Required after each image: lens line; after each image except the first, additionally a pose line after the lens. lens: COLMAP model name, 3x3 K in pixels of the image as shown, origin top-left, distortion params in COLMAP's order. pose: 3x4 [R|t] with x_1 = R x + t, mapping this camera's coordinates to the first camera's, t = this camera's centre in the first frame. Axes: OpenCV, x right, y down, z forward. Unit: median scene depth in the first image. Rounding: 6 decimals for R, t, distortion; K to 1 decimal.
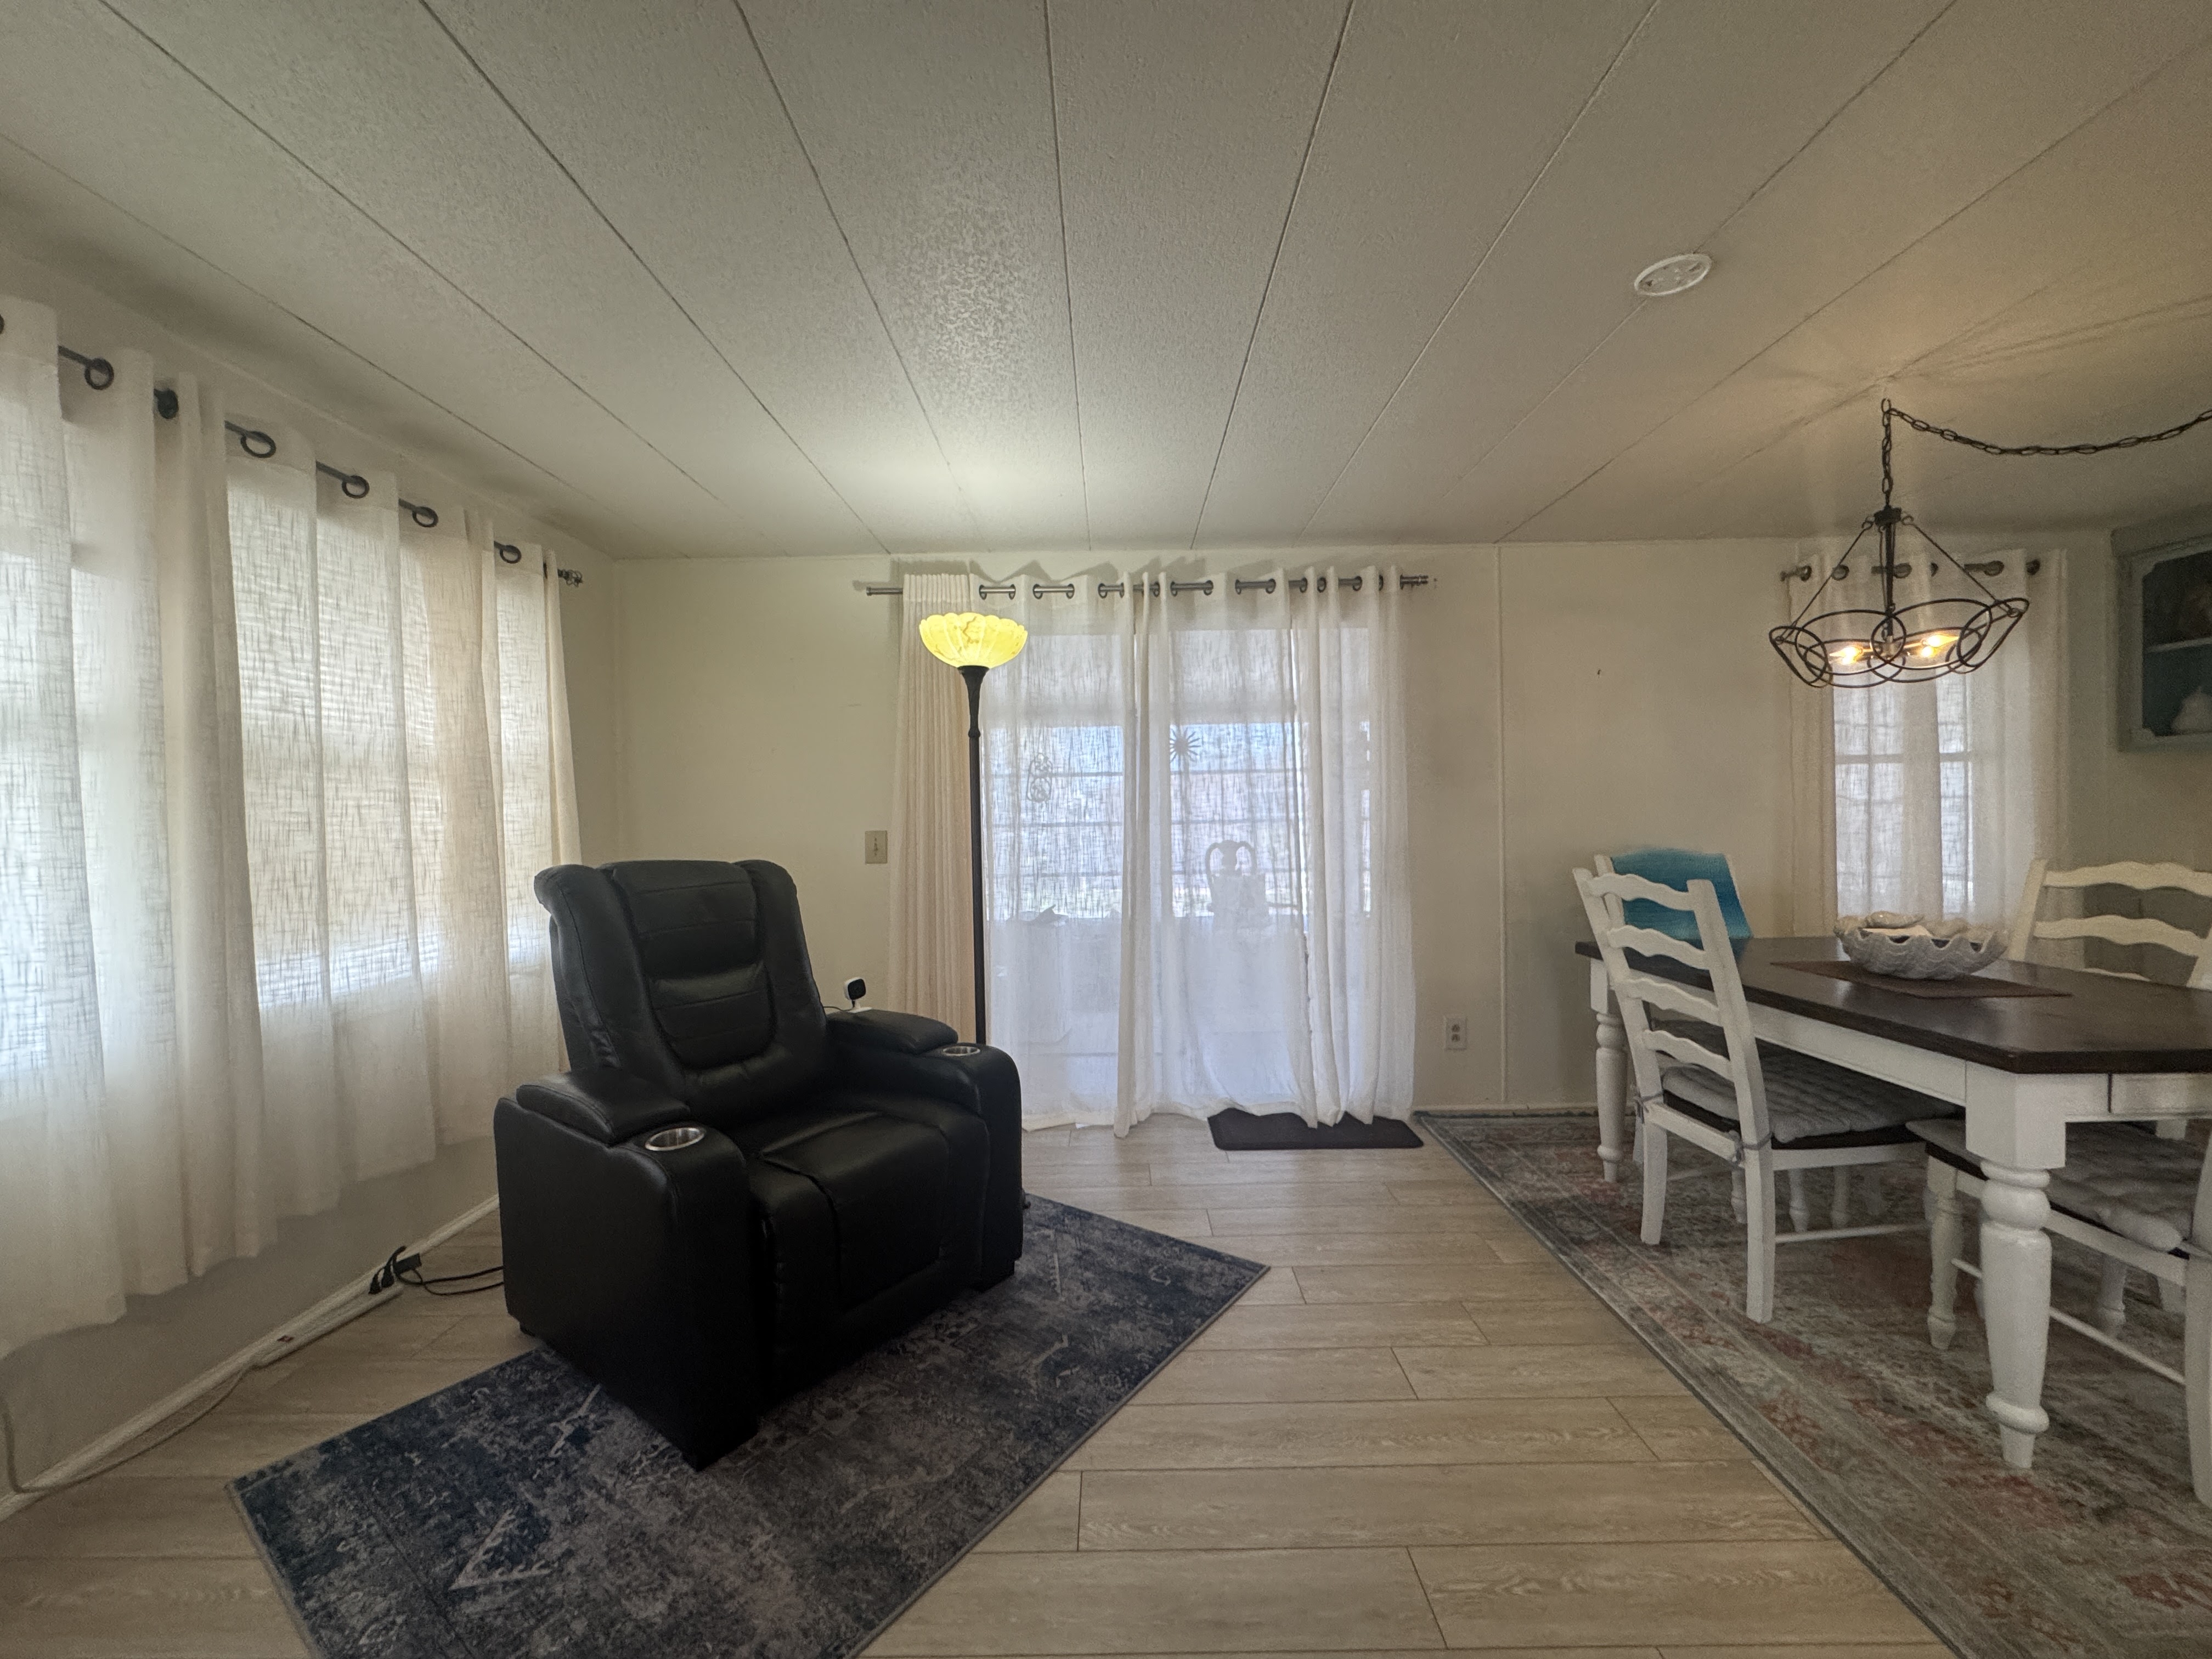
lens RADIAL K [[887.4, 0, 1105.4], [0, 887.4, 830.5], [0, 0, 1]] dist [-0.005945, 0.000617]
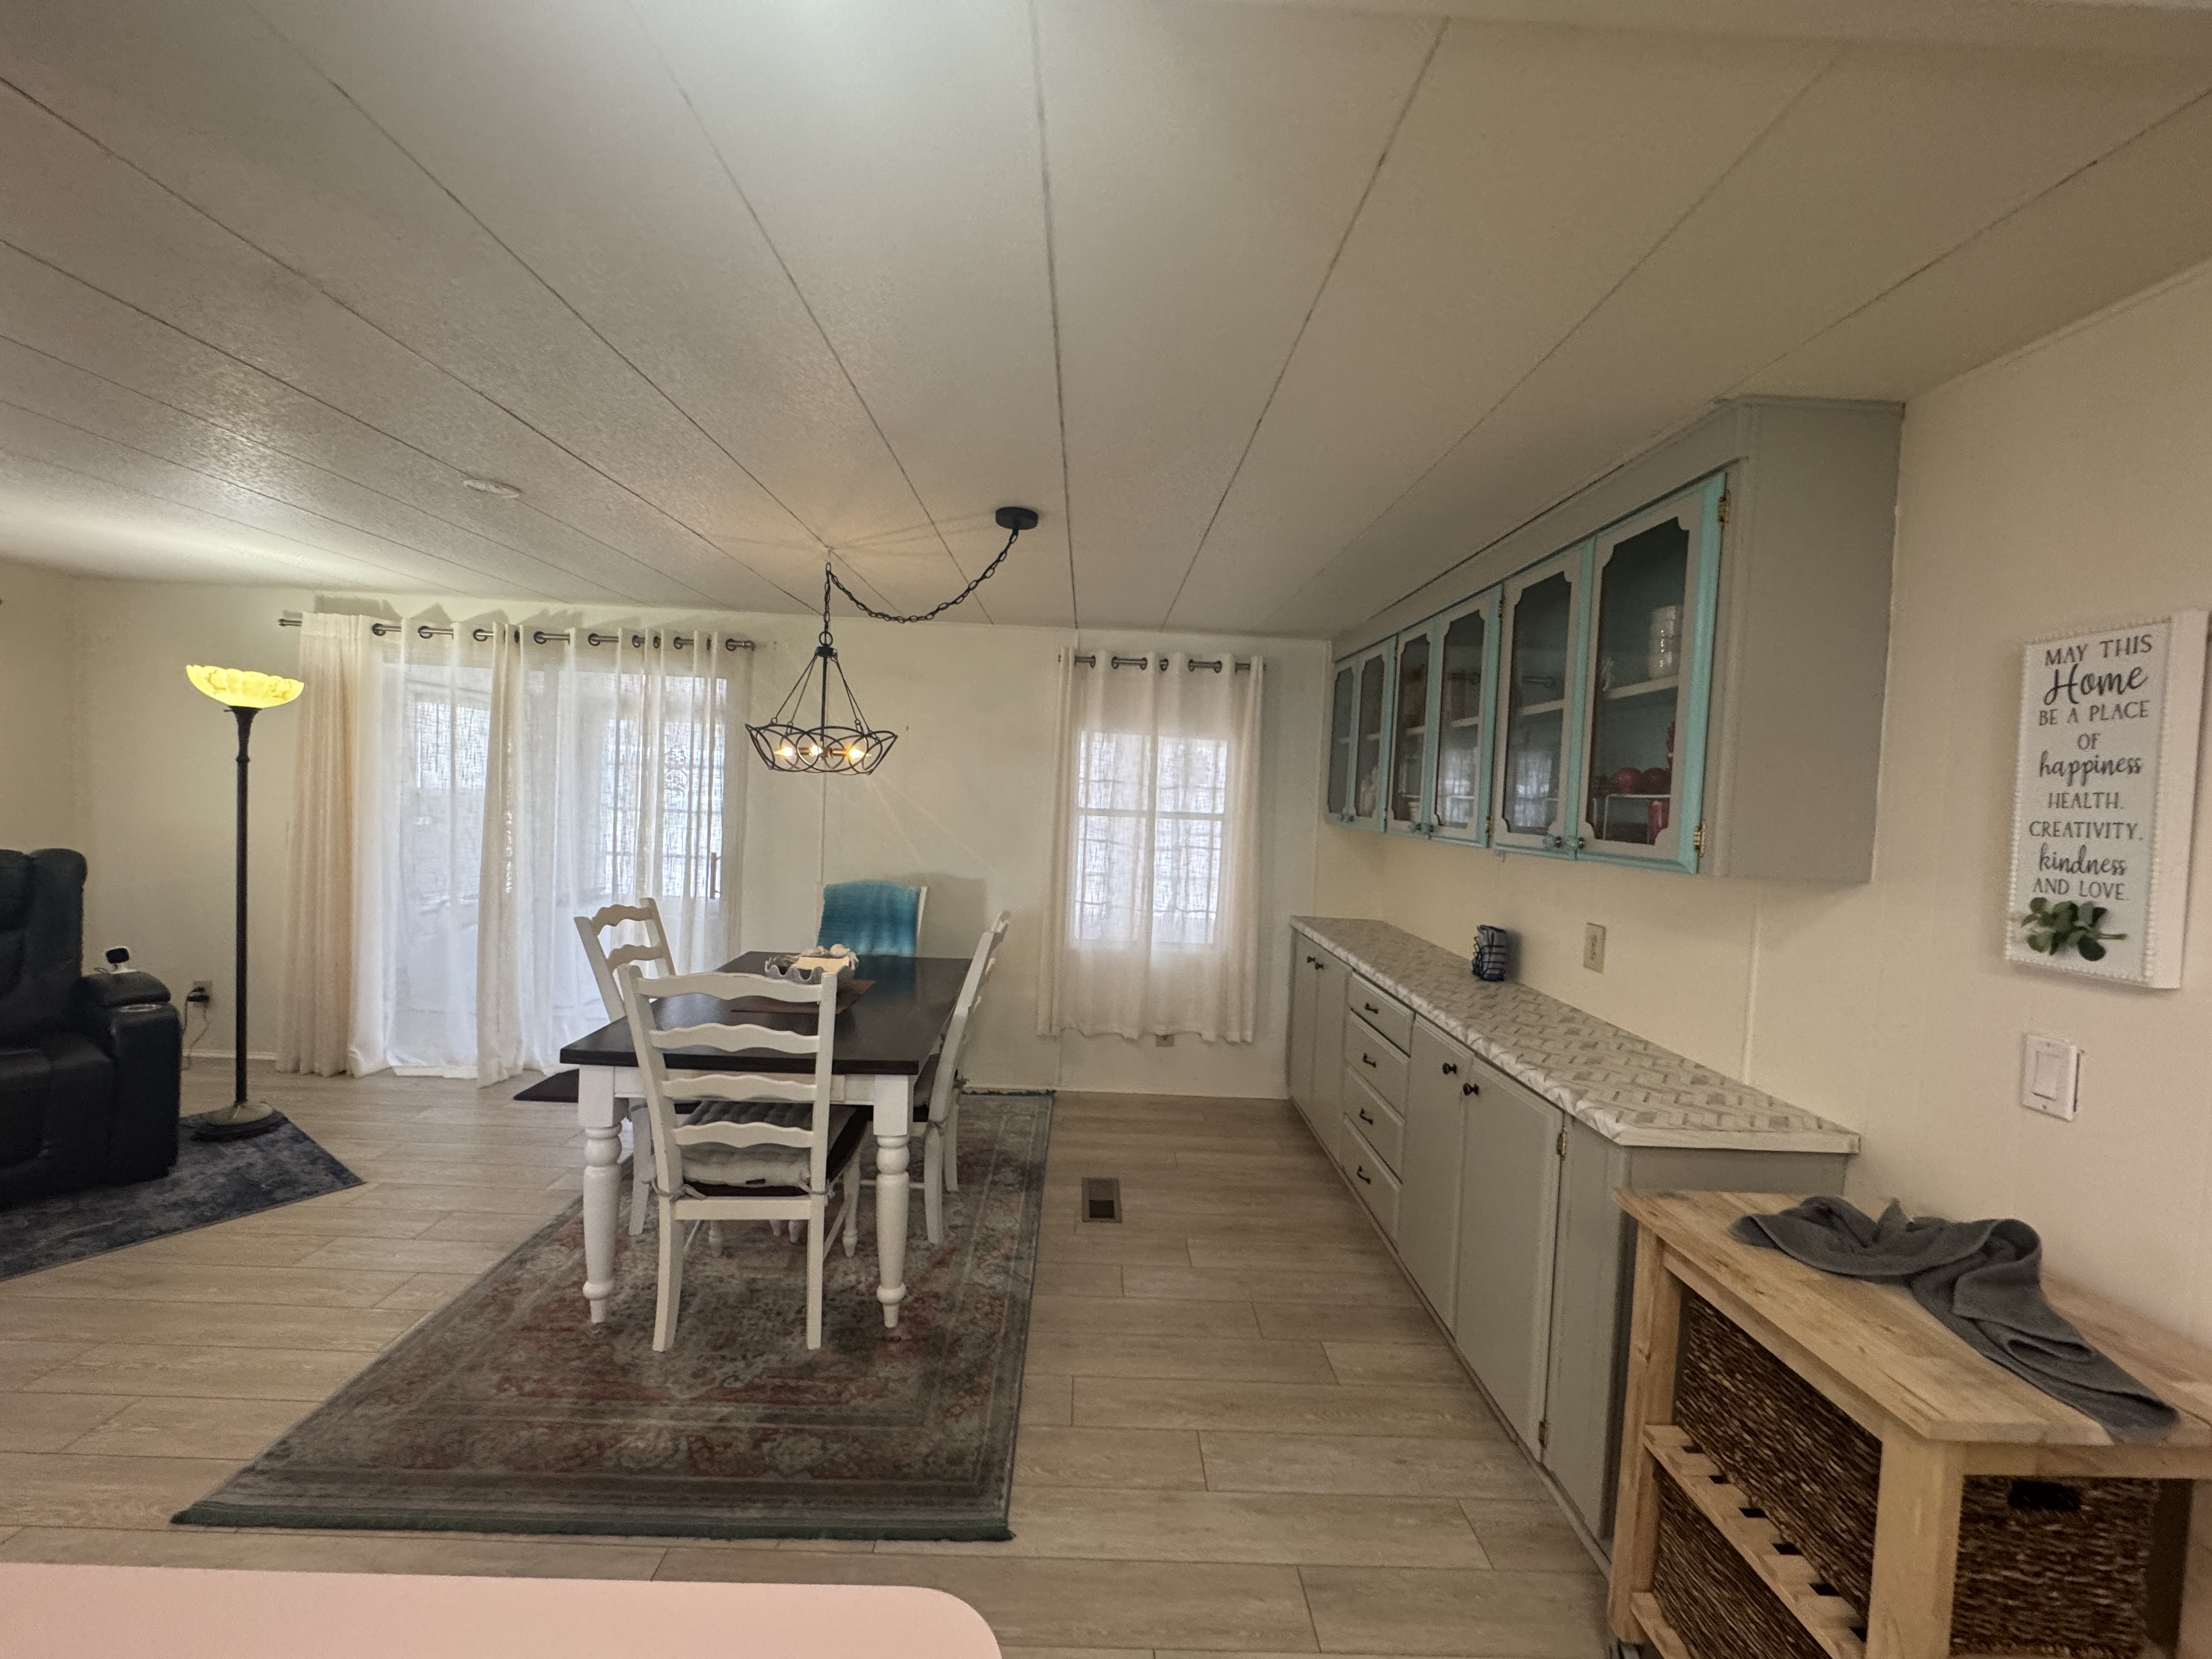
lens RADIAL K [[898.8, 0, 1090.7], [0, 898.8, 816.8], [0, 0, 1]] dist [0.000669, 0.000269]
pose [[0.998003, 0.060110, 0.019436, 0.980347], [-0.060558, 0.997891, 0.023382, -0.123162], [-0.017989, -0.024513, 0.999538, -0.288860]]
